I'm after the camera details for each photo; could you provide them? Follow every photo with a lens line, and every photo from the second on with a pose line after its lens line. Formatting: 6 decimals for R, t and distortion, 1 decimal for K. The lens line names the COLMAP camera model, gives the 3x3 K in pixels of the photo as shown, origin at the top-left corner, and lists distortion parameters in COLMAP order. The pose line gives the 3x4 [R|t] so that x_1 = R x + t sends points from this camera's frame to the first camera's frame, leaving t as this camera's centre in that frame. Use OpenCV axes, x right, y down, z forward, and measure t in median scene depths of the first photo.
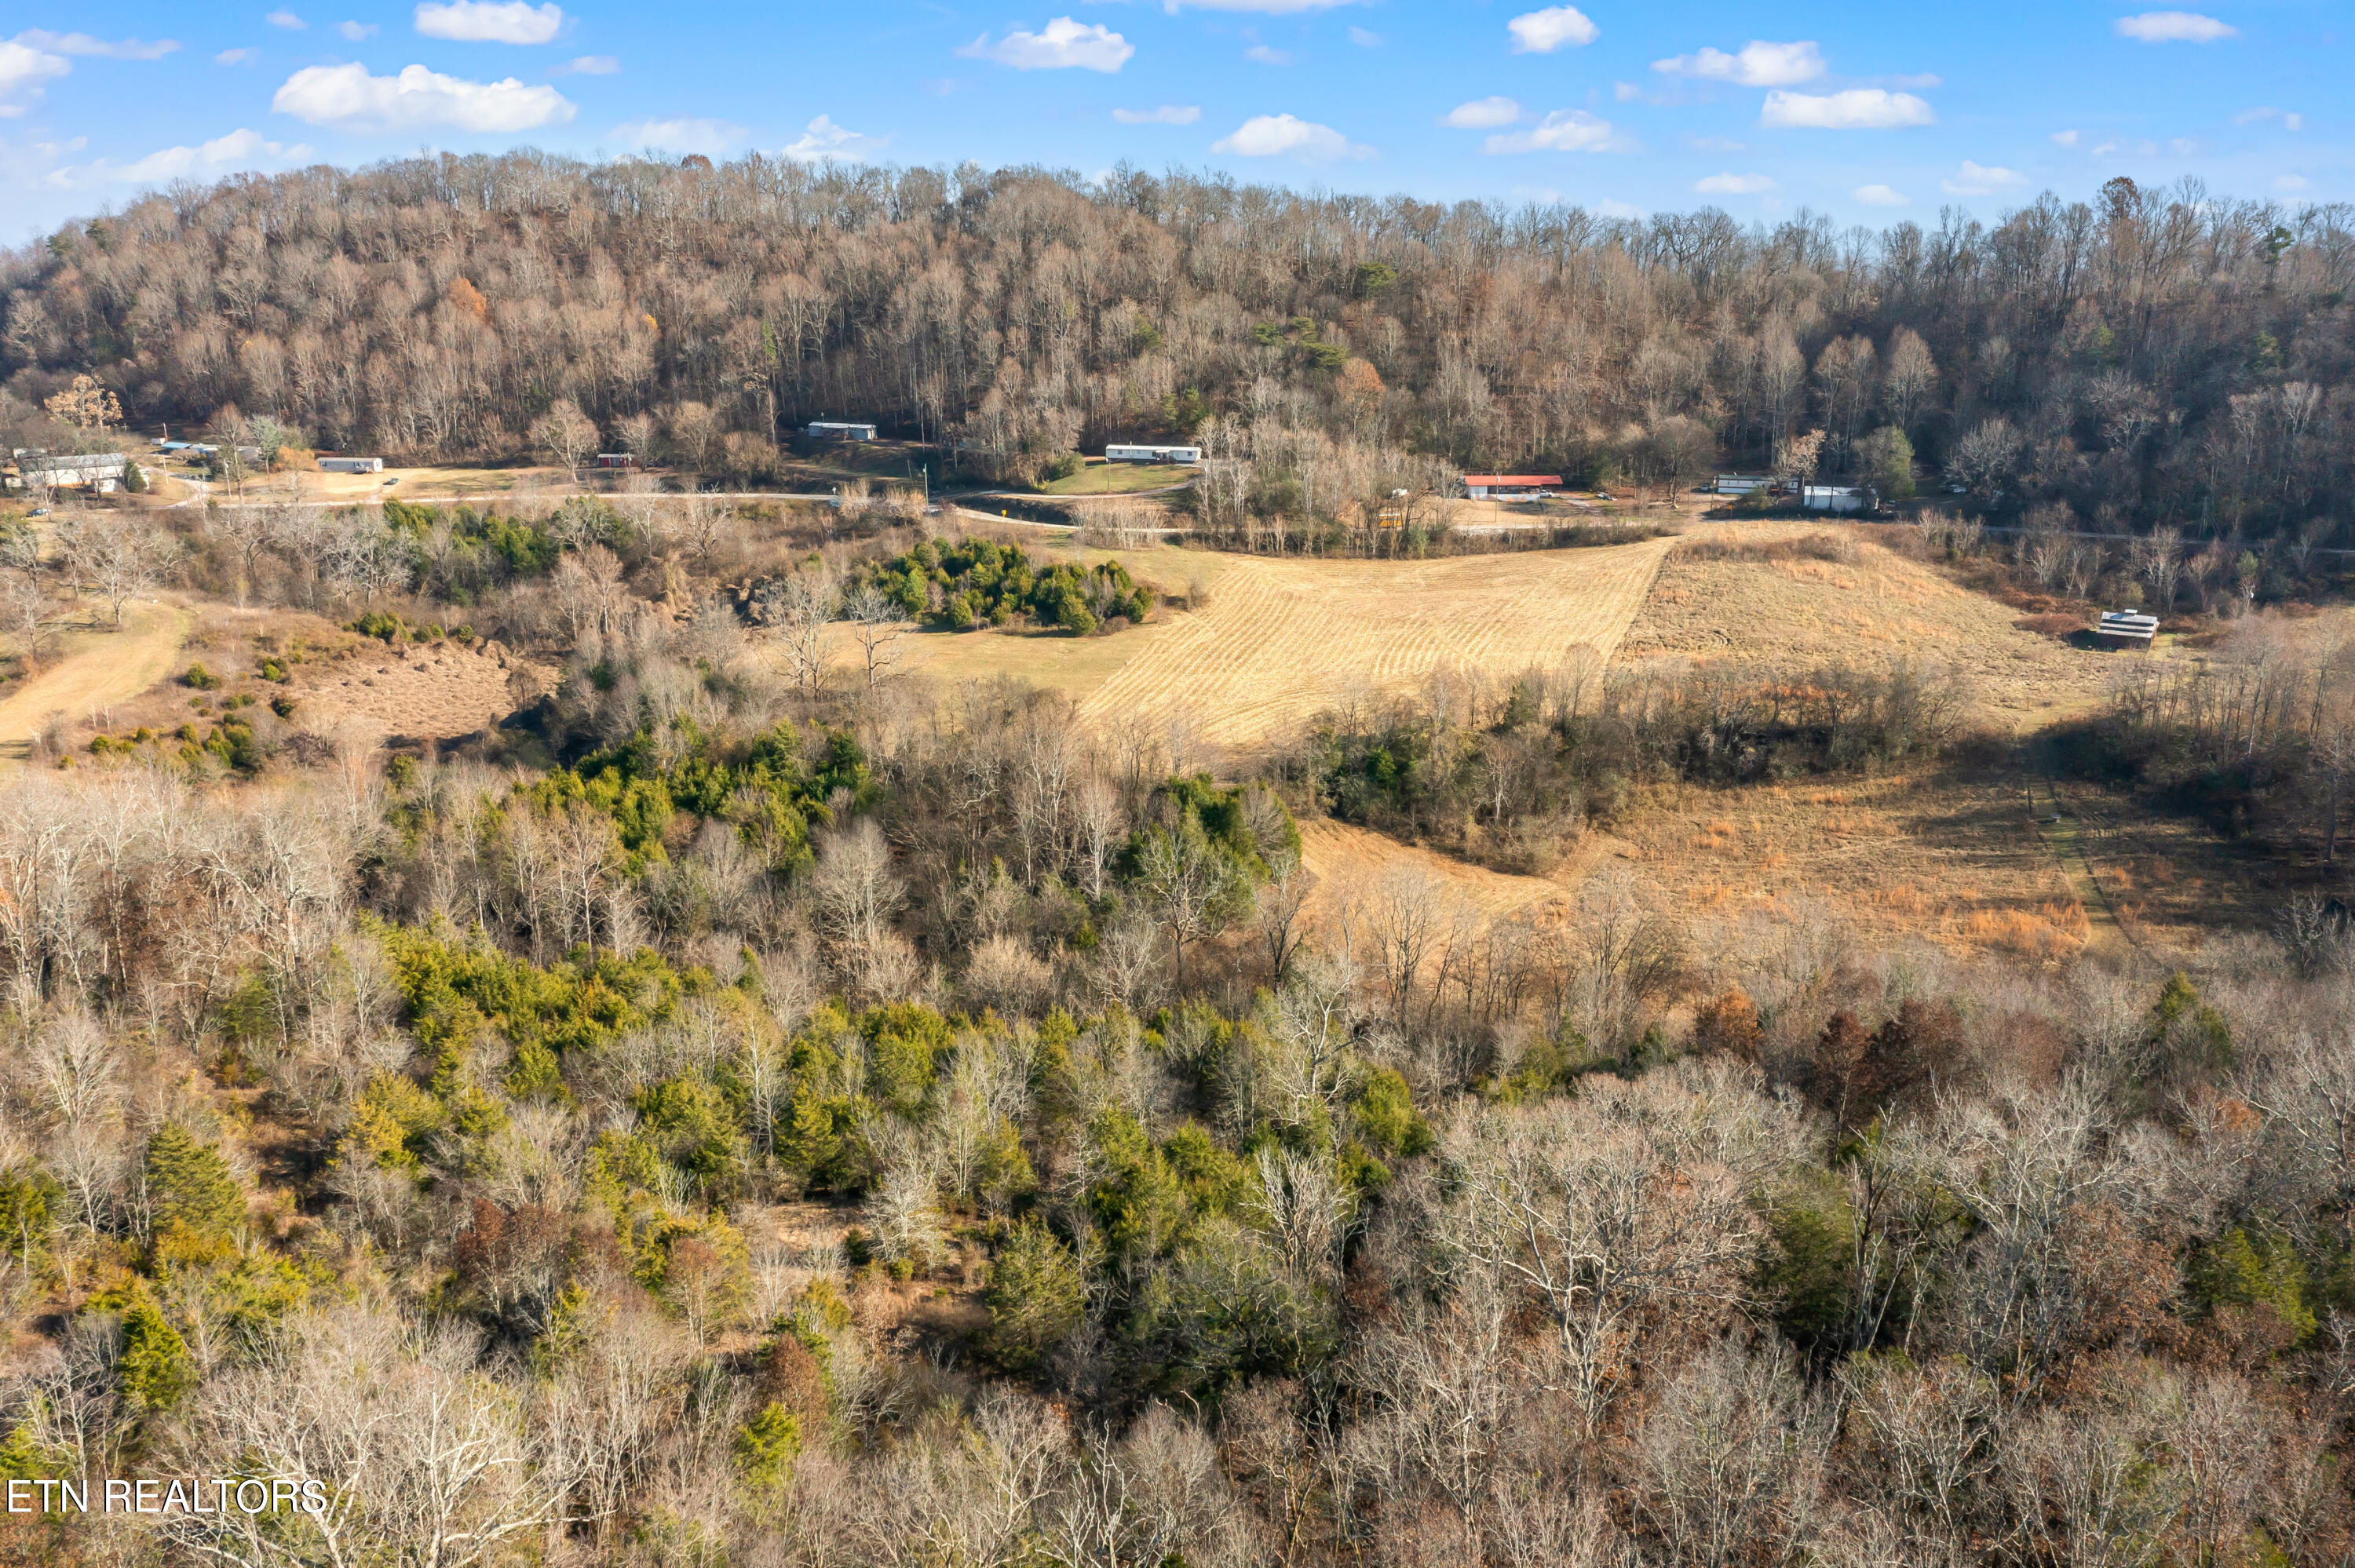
lens RADIAL K [[1857.4, 0, 1173.2], [0, 1857.4, 783.5], [0, 0, 1]] dist [-0.008151, 0.008188]
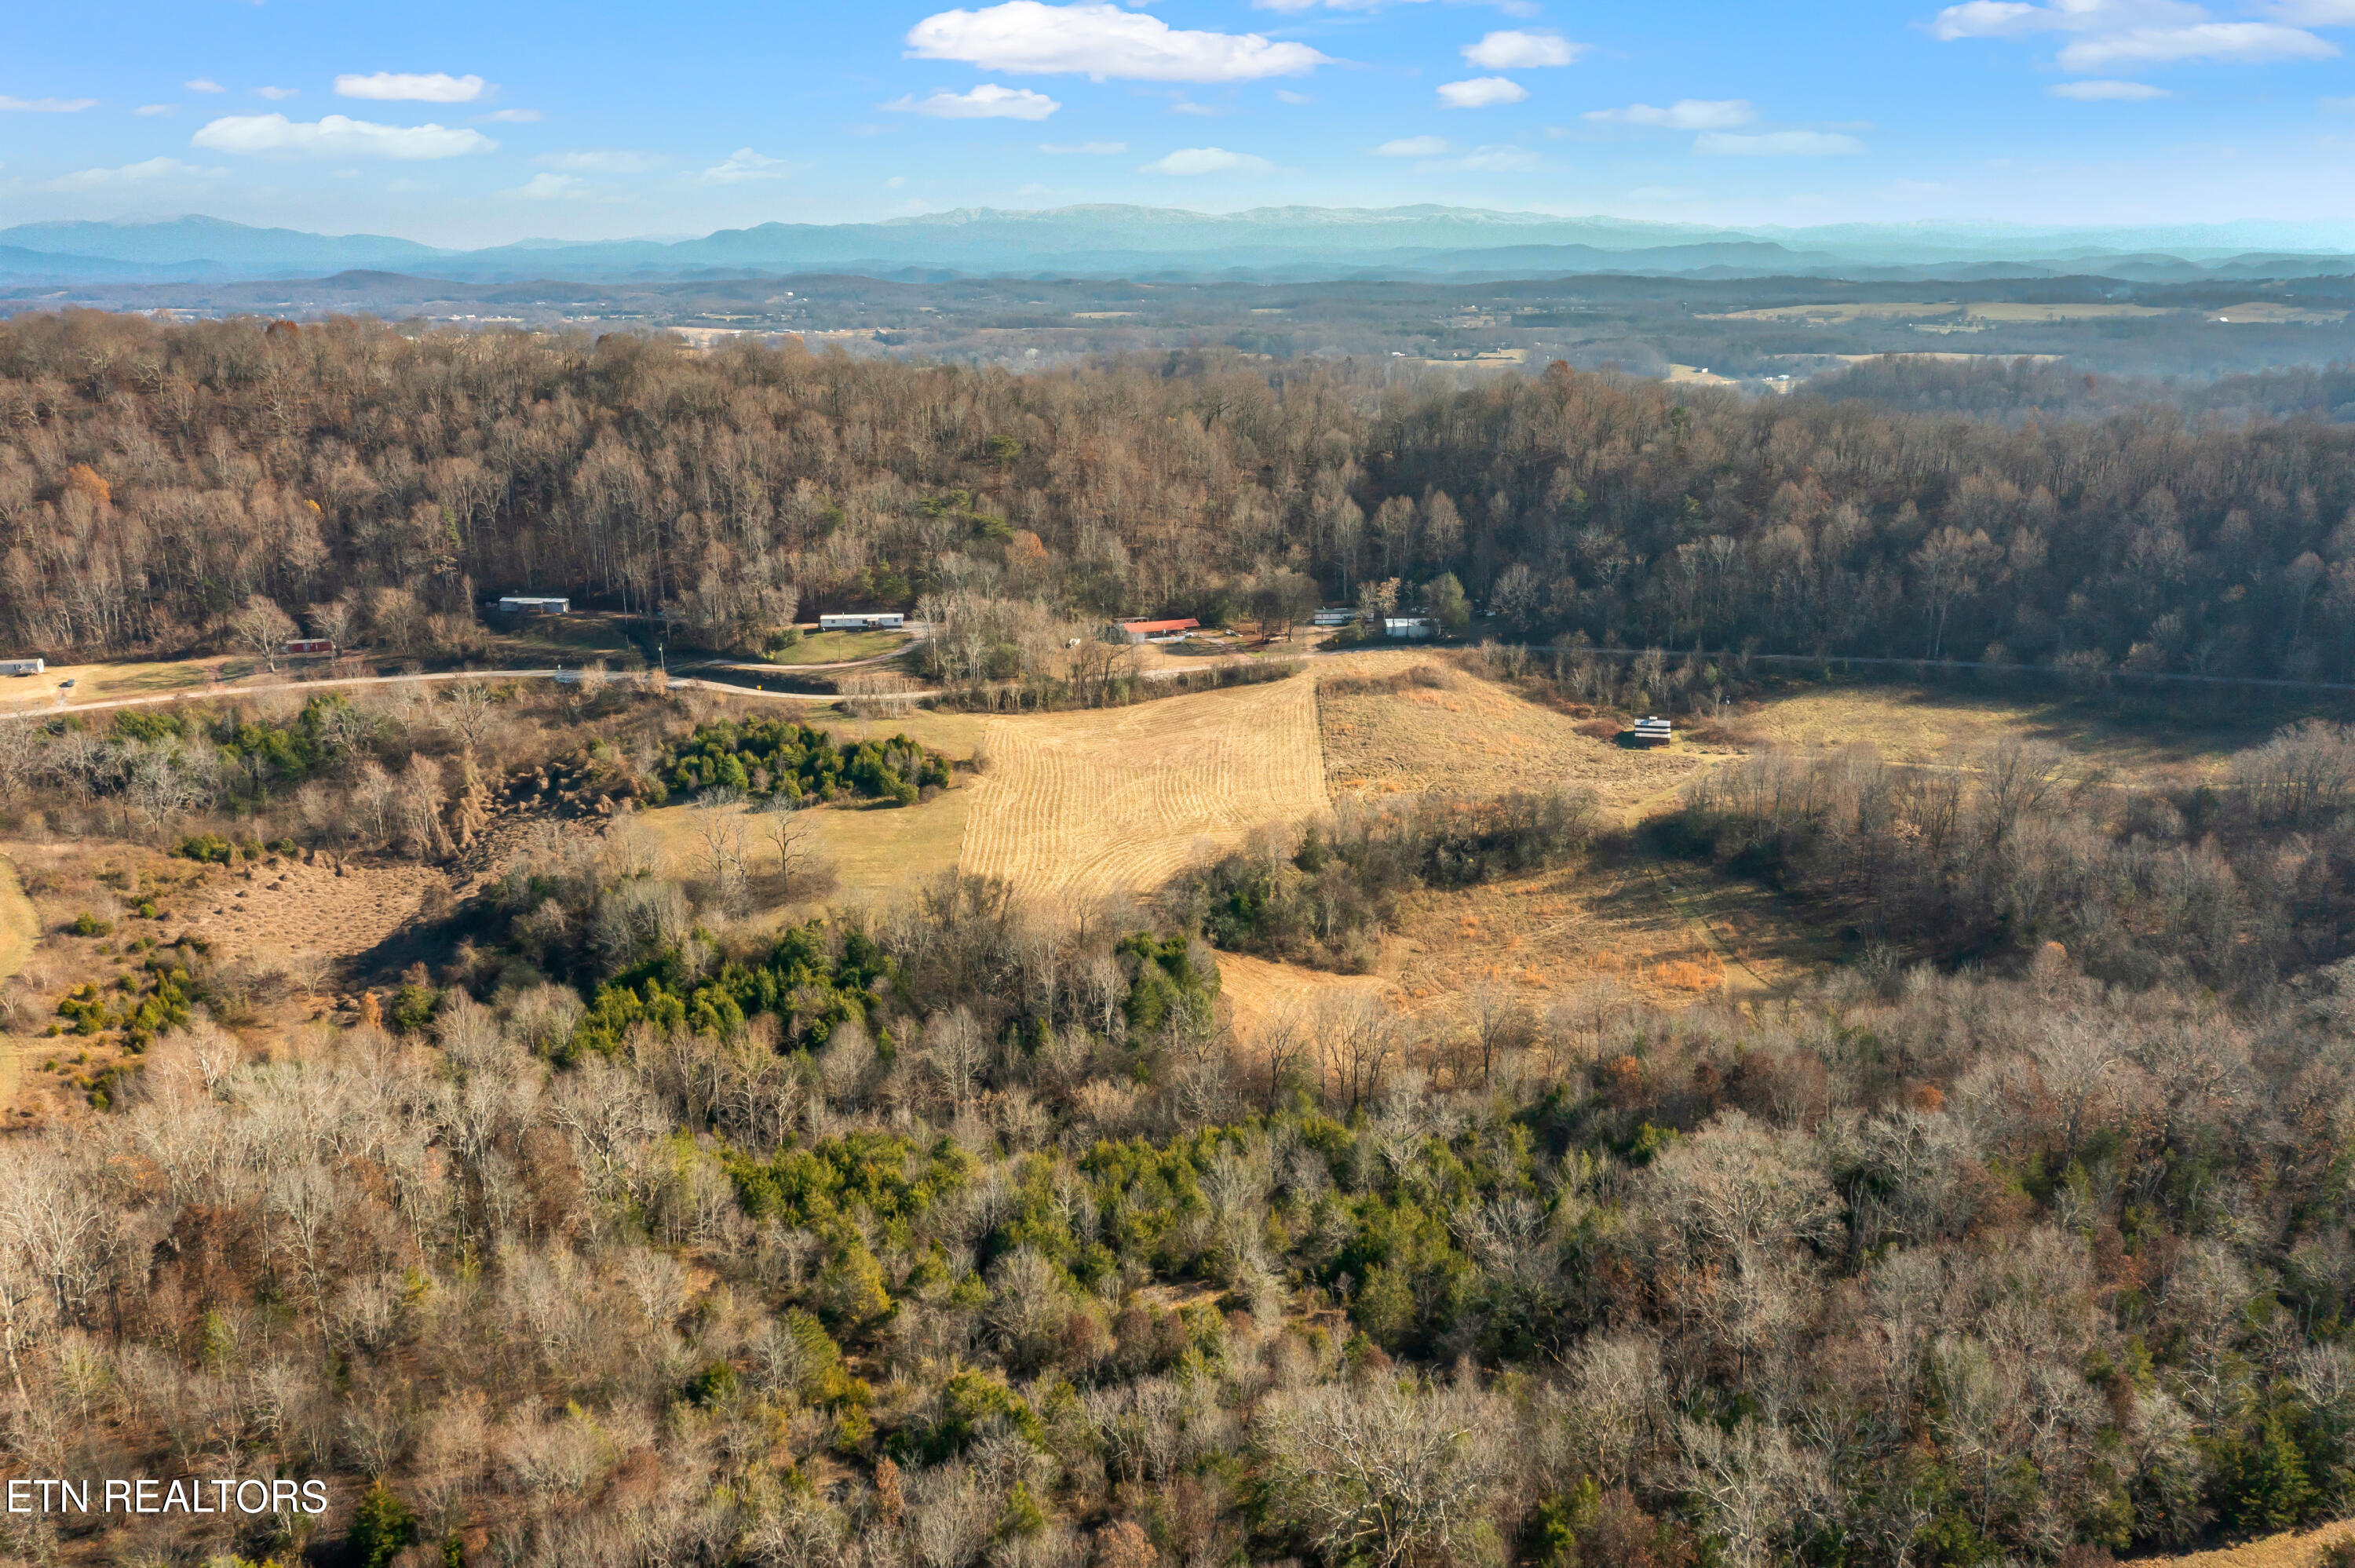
lens RADIAL K [[1856.4, 0, 1169.8], [0, 1856.4, 781.3], [0, 0, 1]] dist [-0.006534, 0.004865]
pose [[0.940094, -0.093926, 0.327721, -0.249993], [0.096890, 0.995268, 0.007310, -0.076635], [-0.326857, 0.024880, 0.944746, -0.179478]]
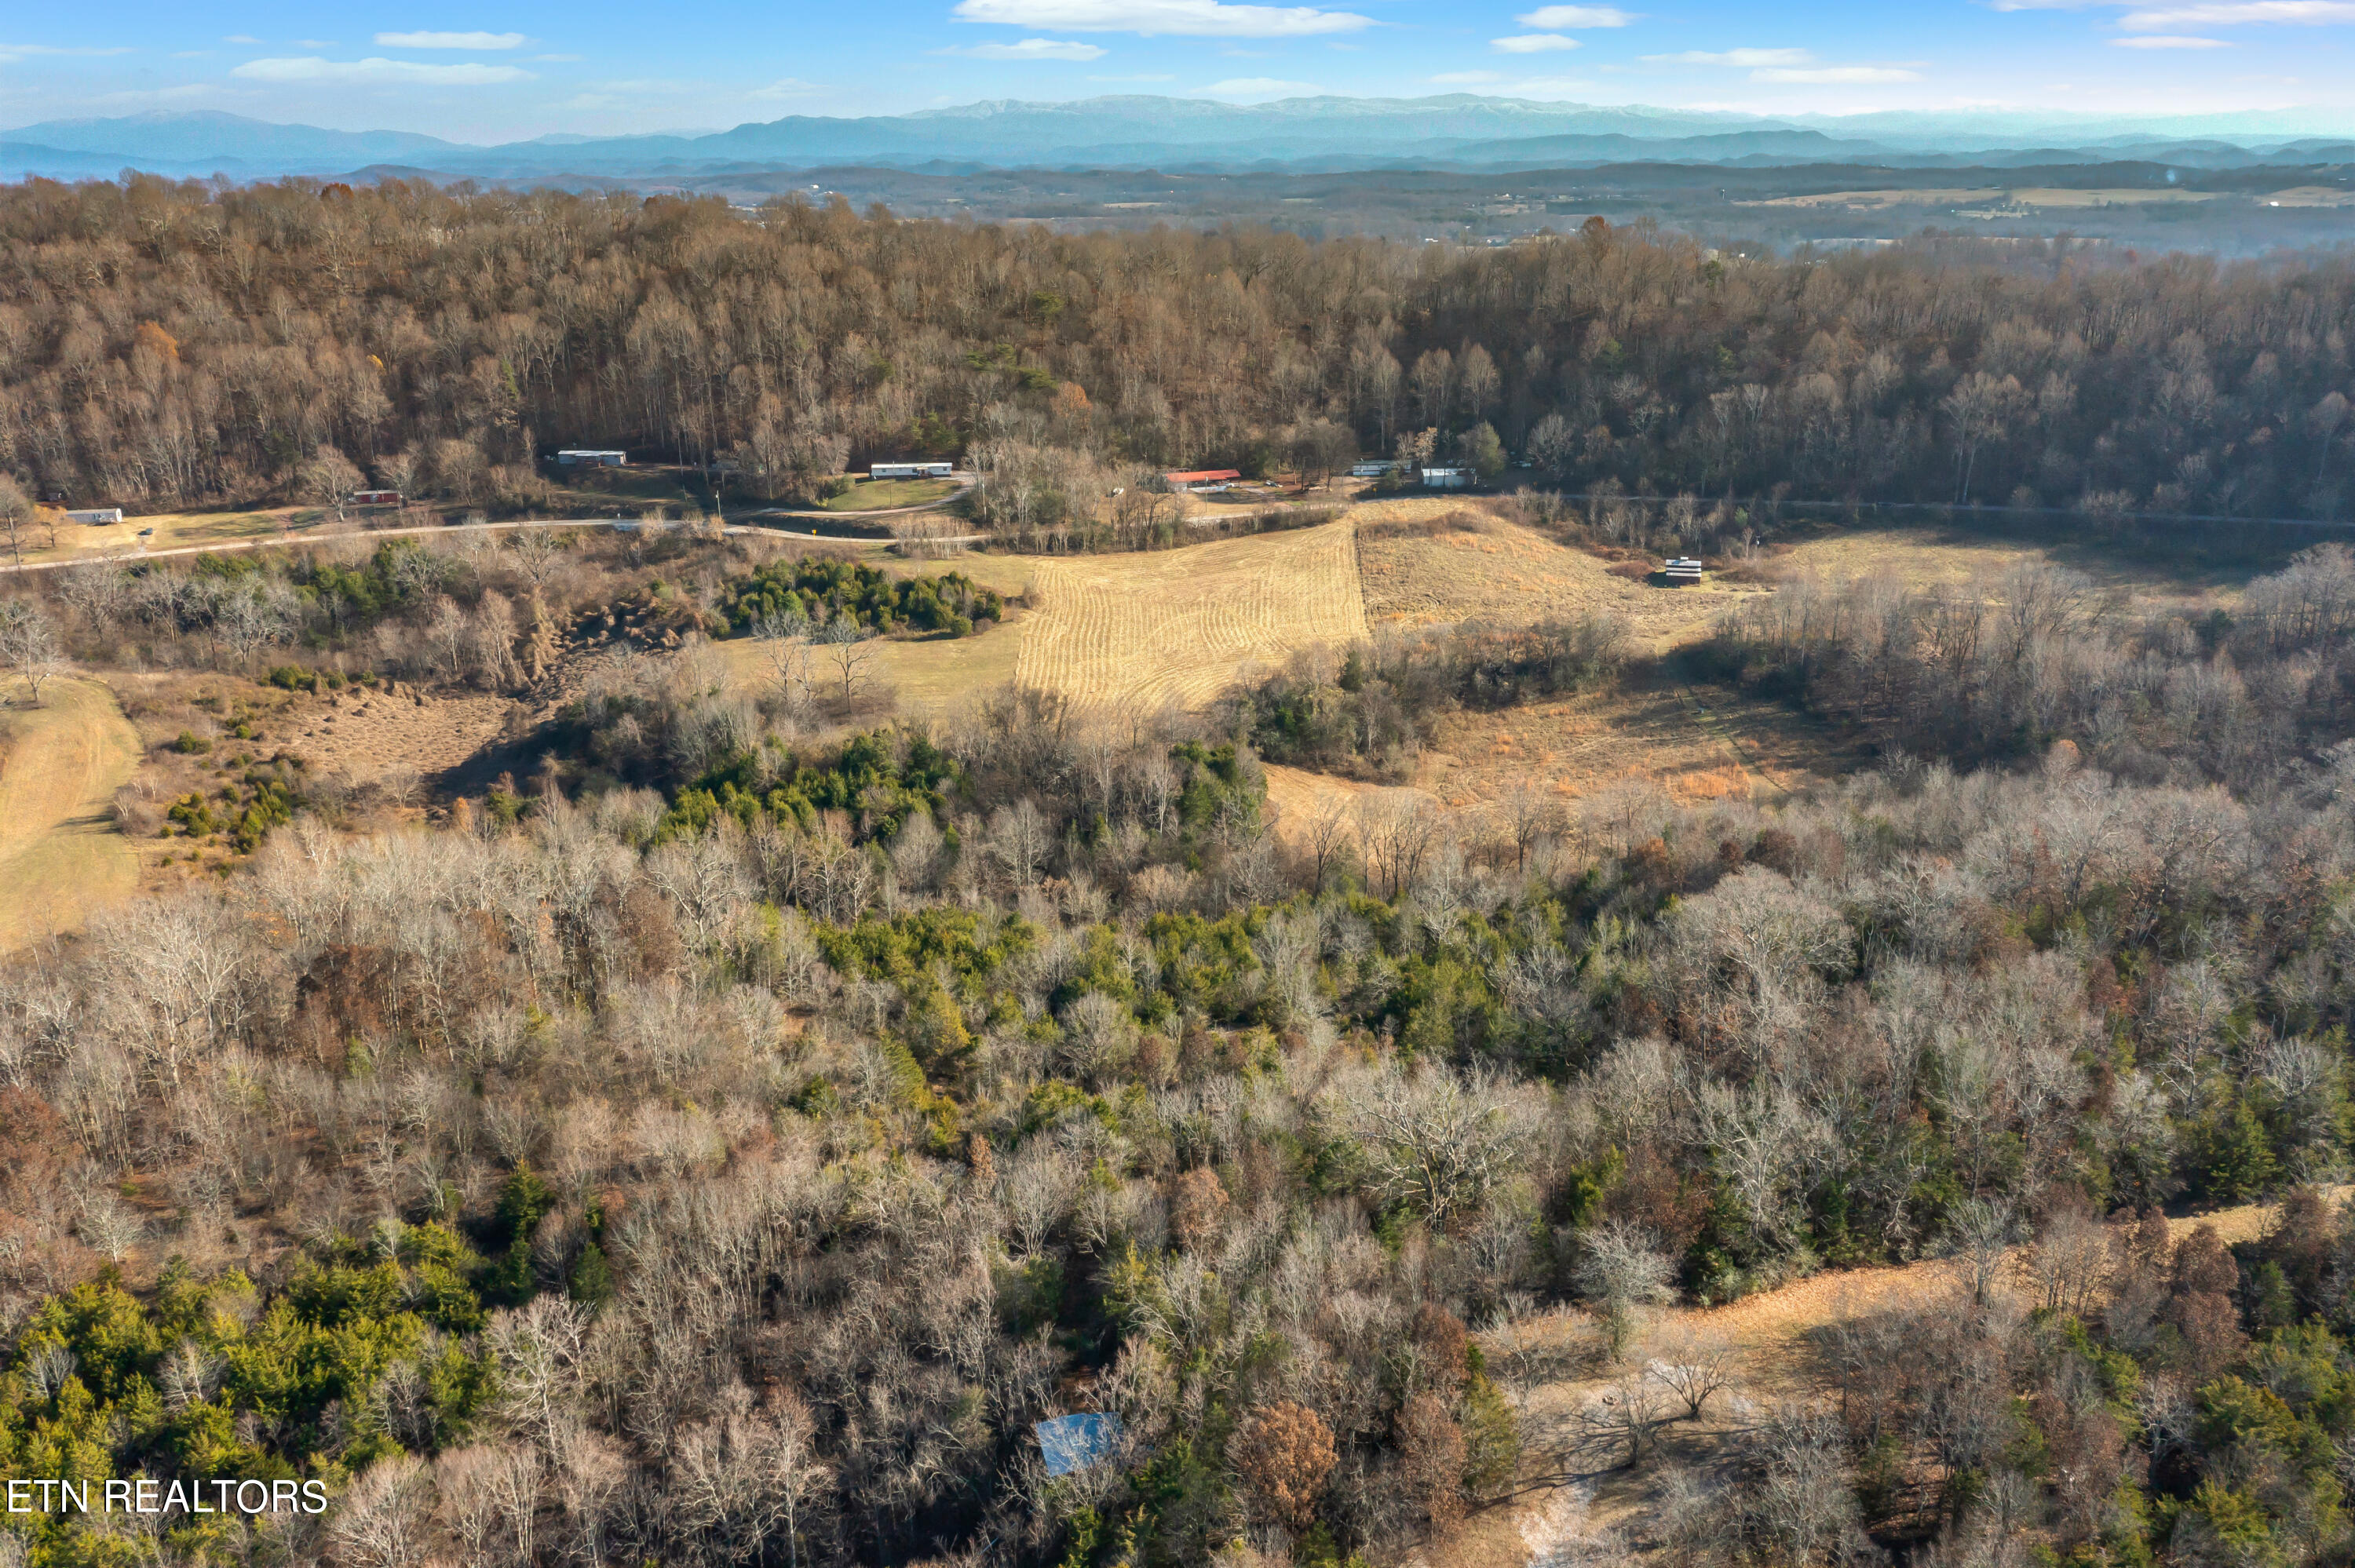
lens RADIAL K [[1855.8, 0, 1170.9], [0, 1855.8, 779.0], [0, 0, 1]] dist [-0.005642, 0.004351]
pose [[0.944745, -0.110679, 0.308558, -0.276563], [0.097702, 0.993568, 0.057245, -0.036729], [-0.312909, -0.023935, 0.949481, -0.213865]]
